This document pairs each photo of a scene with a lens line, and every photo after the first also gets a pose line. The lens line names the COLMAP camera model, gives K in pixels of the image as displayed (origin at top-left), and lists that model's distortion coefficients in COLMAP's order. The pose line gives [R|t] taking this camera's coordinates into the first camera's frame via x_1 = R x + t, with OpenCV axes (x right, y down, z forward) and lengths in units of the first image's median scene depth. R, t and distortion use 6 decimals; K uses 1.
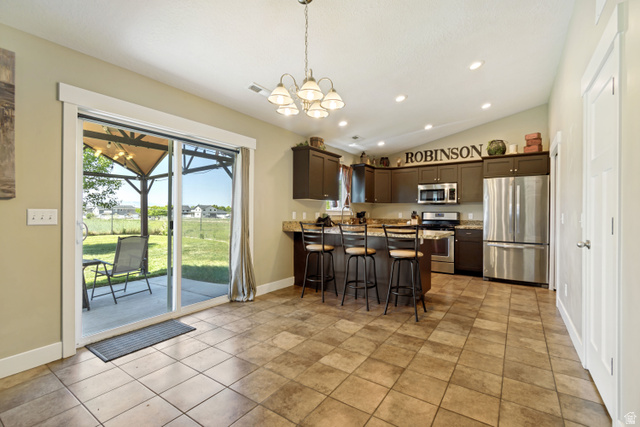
lens RADIAL K [[286.8, 0, 322.6], [0, 286.8, 213.0], [0, 0, 1]] dist [0.000076, -0.000082]
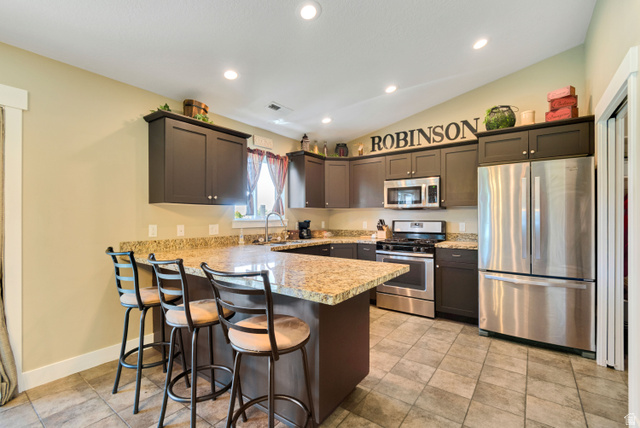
lens RADIAL K [[286.8, 0, 320.4], [0, 286.8, 215.6], [0, 0, 1]] dist [0.000076, -0.000082]
pose [[0.999208, -0.007342, -0.039110, 0.238722], [0.007116, 0.999957, -0.005922, -0.015076], [0.039152, 0.005639, 0.999217, 0.361675]]
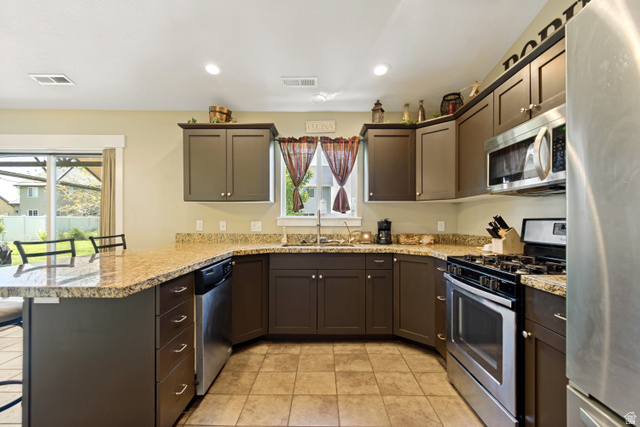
lens RADIAL K [[286.8, 0, 322.2], [0, 286.8, 221.9], [0, 0, 1]] dist [0.000076, -0.000082]
pose [[0.562617, -0.002770, -0.826713, 0.586082], [-0.000963, 0.999992, -0.004006, 0.002212], [0.826717, 0.003050, 0.562610, 0.739408]]
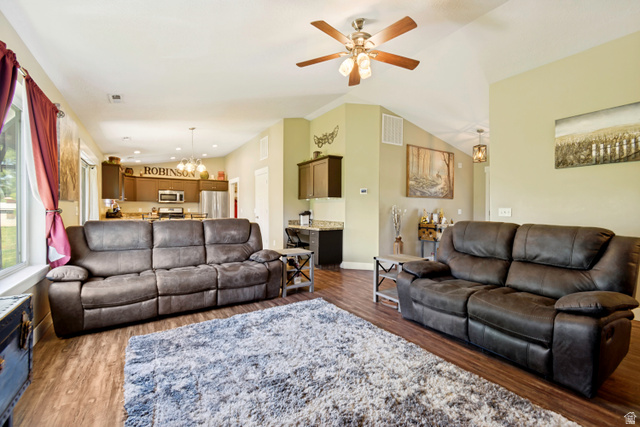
lens RADIAL K [[286.8, 0, 322.6], [0, 286.8, 212.6], [0, 0, 1]] dist [0.000076, -0.000082]
pose [[0.395190, -0.011530, 0.918527, -0.859972], [0.000657, 0.999925, 0.012269, 0.004451], [-0.918599, -0.004245, 0.395168, -0.499475]]
